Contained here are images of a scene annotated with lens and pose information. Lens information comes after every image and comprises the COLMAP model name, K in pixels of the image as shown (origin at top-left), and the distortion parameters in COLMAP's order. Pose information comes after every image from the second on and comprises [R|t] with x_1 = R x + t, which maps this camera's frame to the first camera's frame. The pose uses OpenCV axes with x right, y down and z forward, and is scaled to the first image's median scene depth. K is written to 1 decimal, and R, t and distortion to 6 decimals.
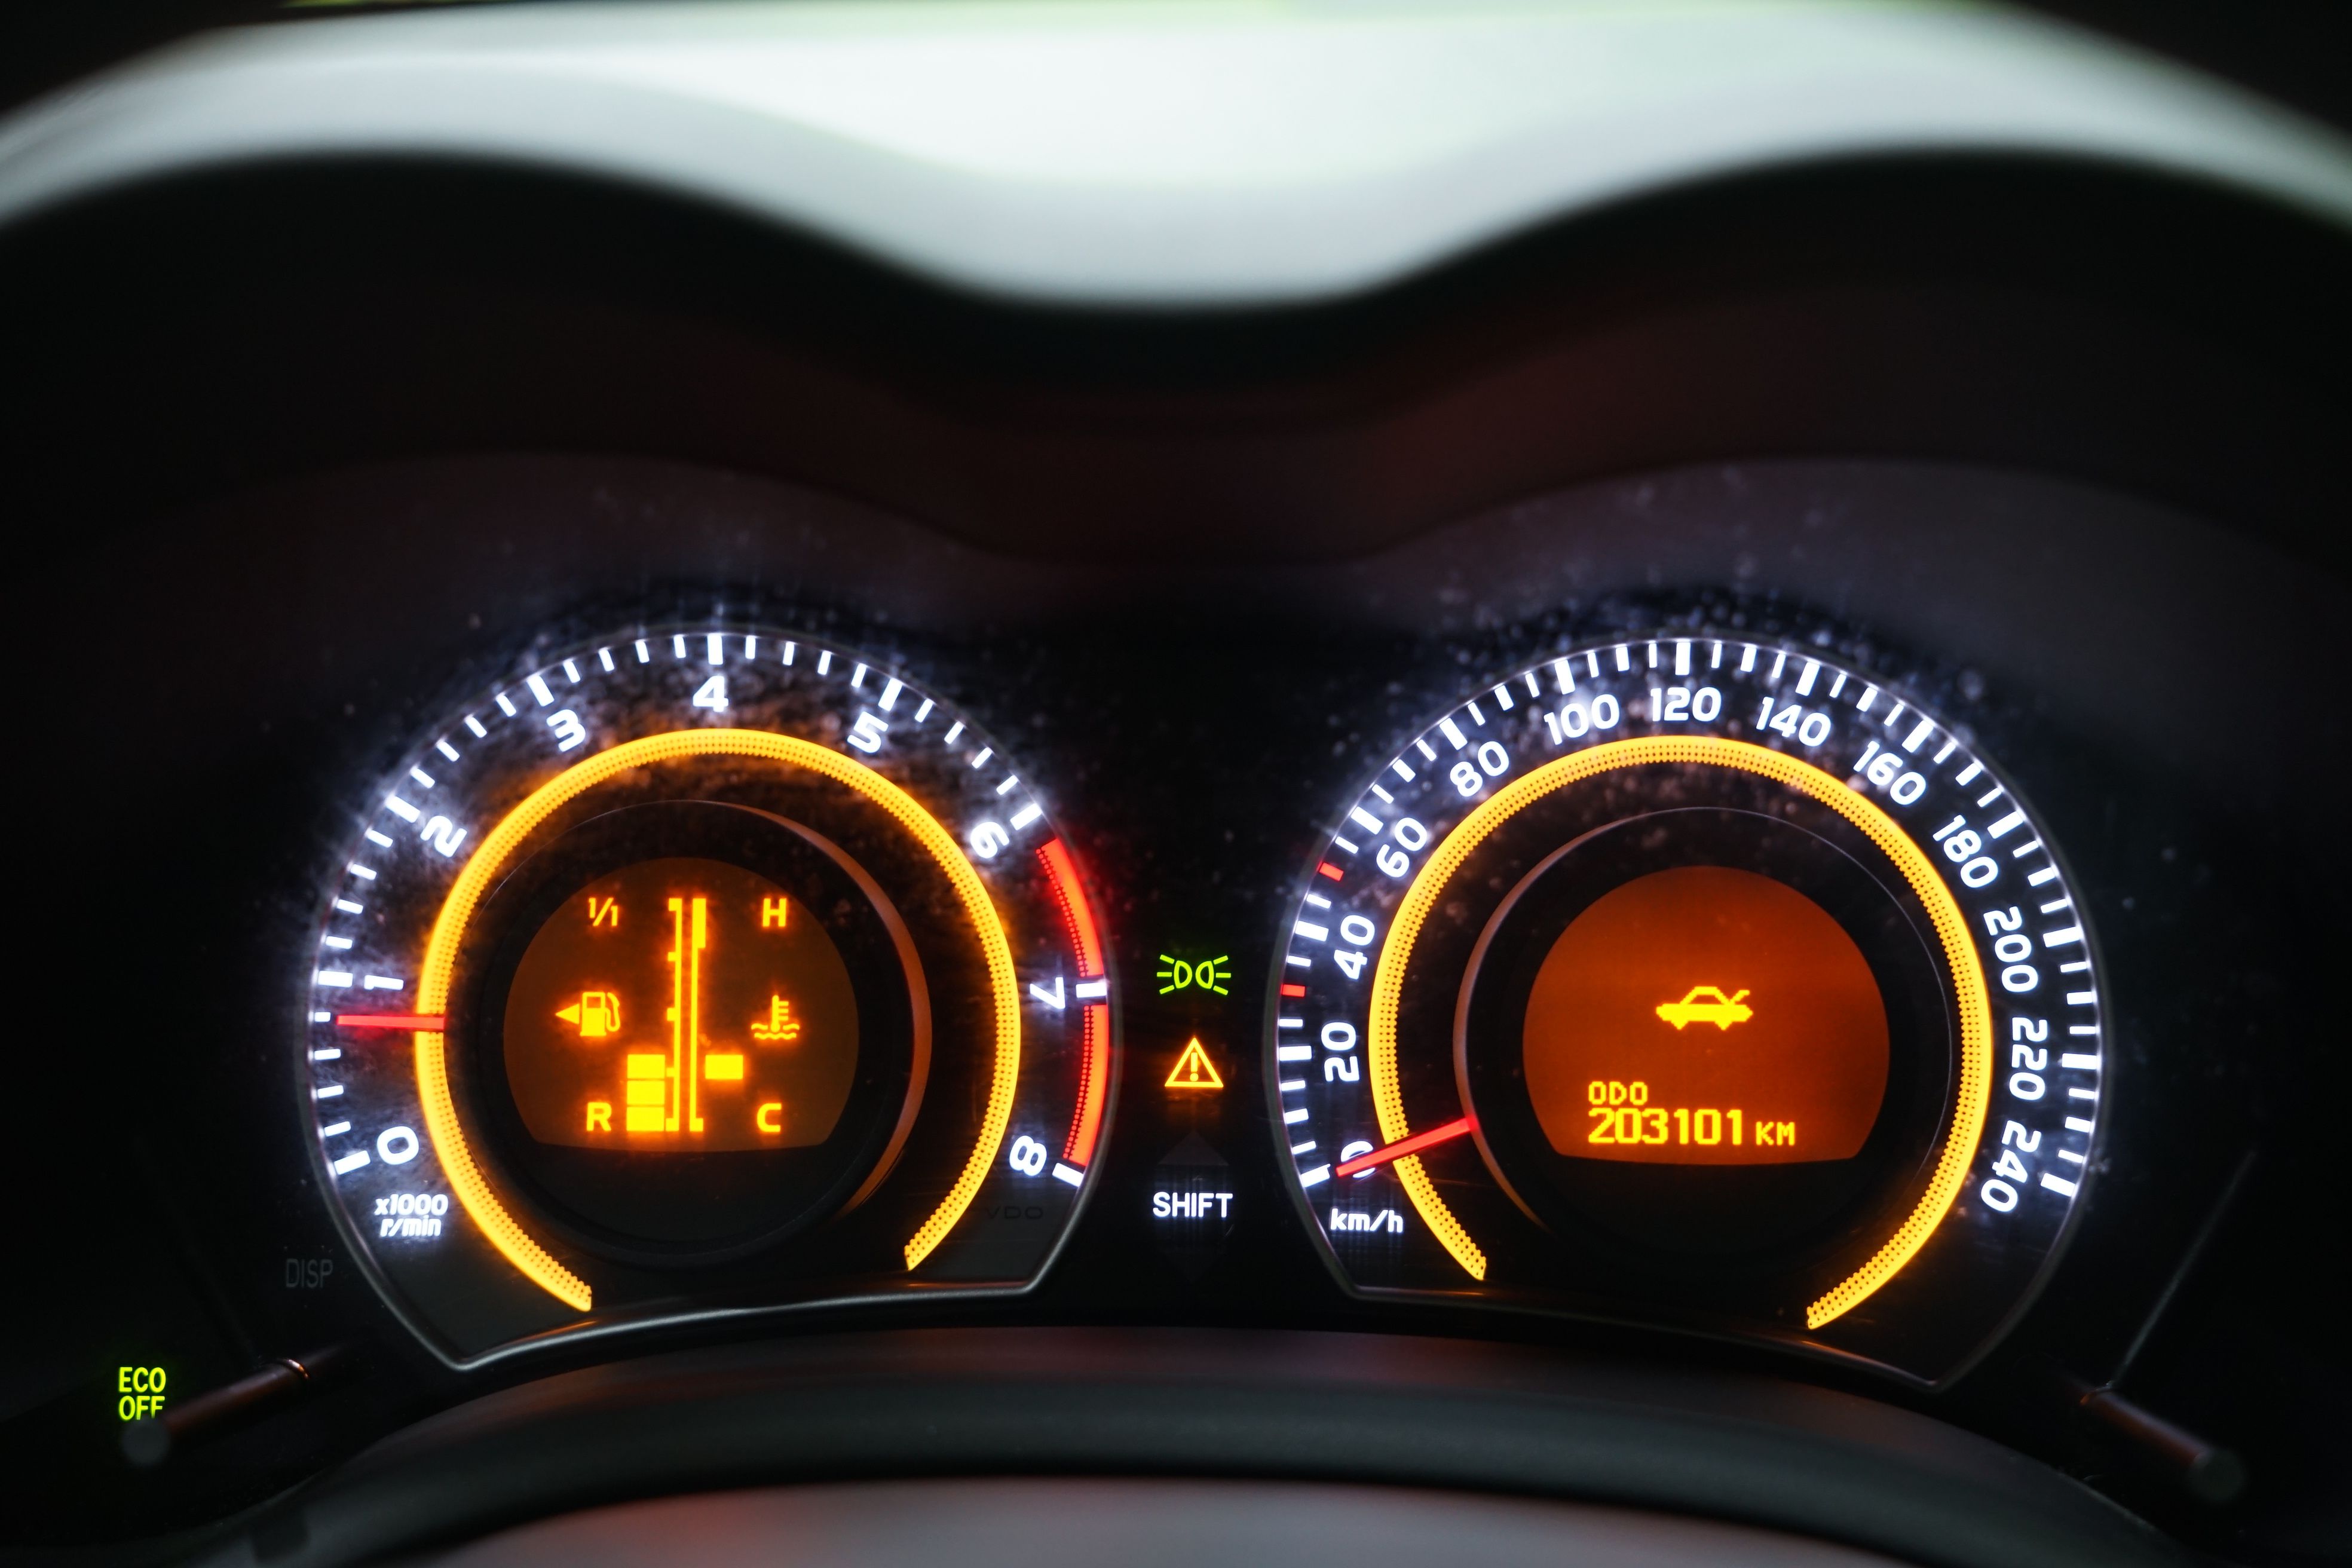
lens RADIAL K [[2799.9, 0, 1176.0], [0, 2799.9, 784.0], [0, 0, 1]] dist [0.010537, 0.007759]
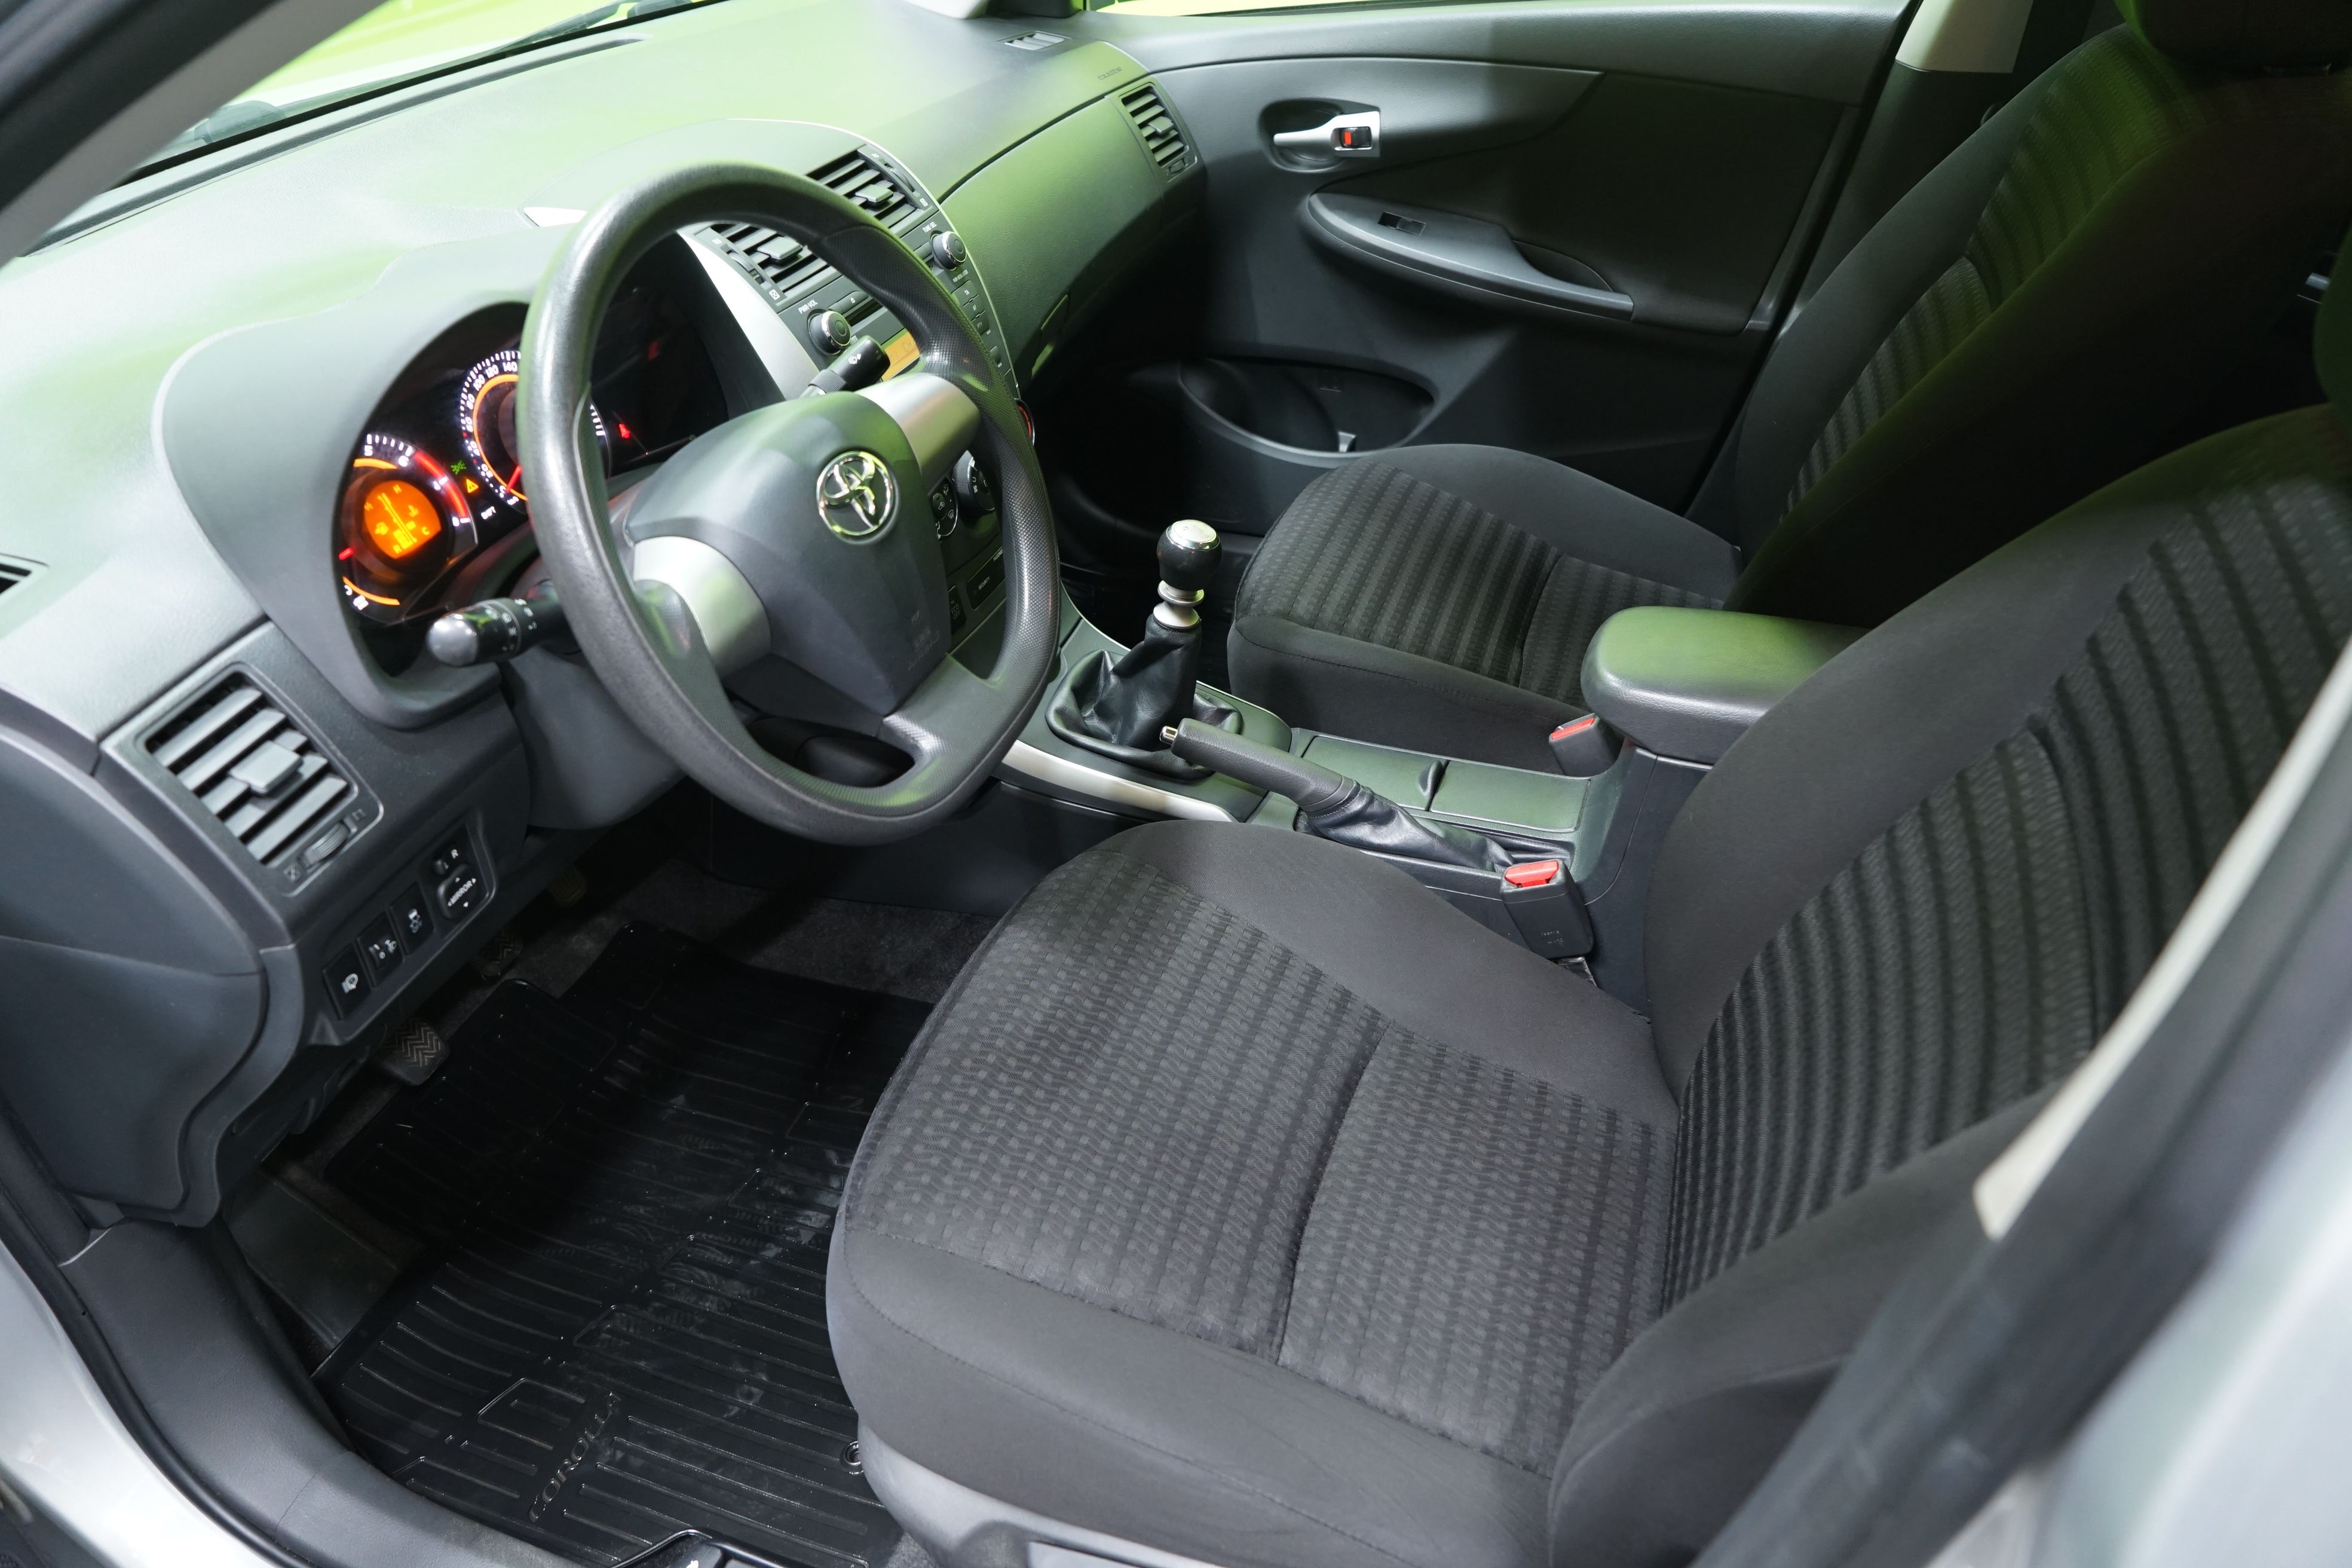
lens RADIAL K [[1599.0, 0, 1176.0], [0, 1599.0, 784.0], [0, 0, 1]] dist [-0.002653, -0.001027]
pose [[0.299969, -0.555952, 0.775200, -1.874915], [0.363487, 0.817931, 0.445944, -0.235089], [-0.881984, 0.148006, 0.447436, -1.050250]]
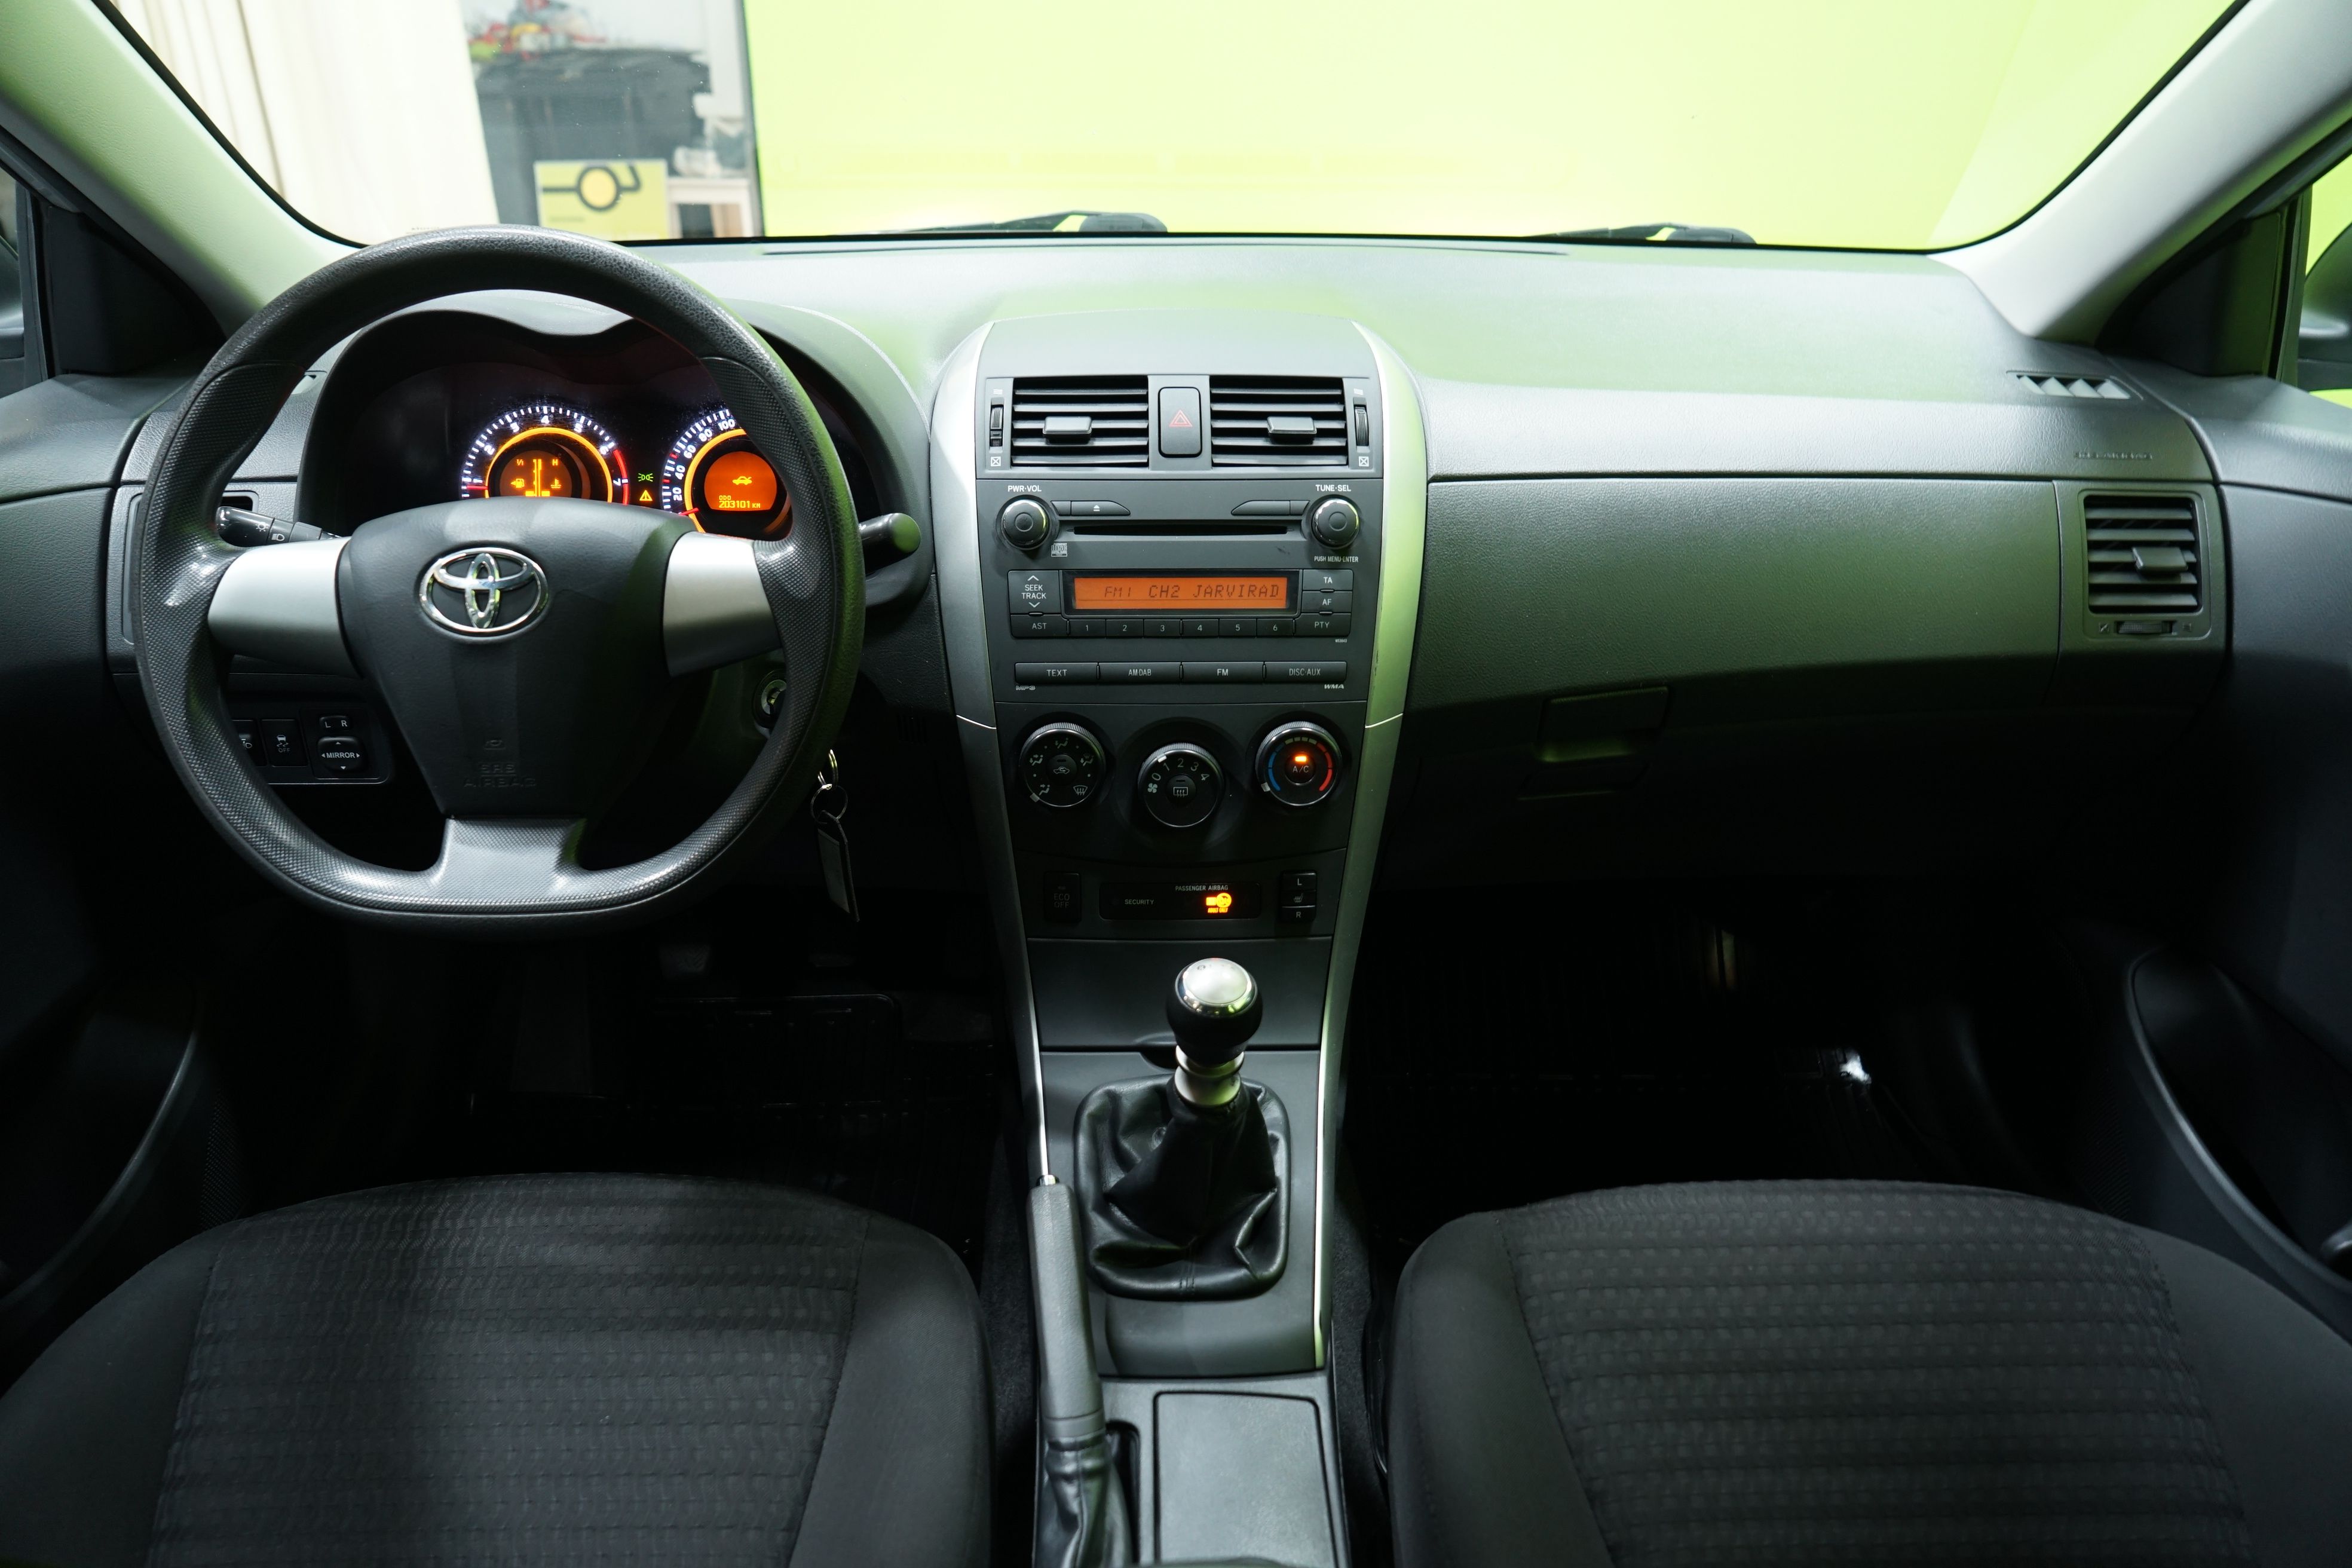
lens RADIAL K [[1599.0, 0, 1176.0], [0, 1599.0, 784.0], [0, 0, 1]] dist [-0.002653, -0.001027]
pose [[0.998983, -0.006324, 0.044649, 0.793382], [0.001958, 0.995266, 0.097170, 0.327687], [-0.045052, -0.096984, 0.994266, -1.840676]]
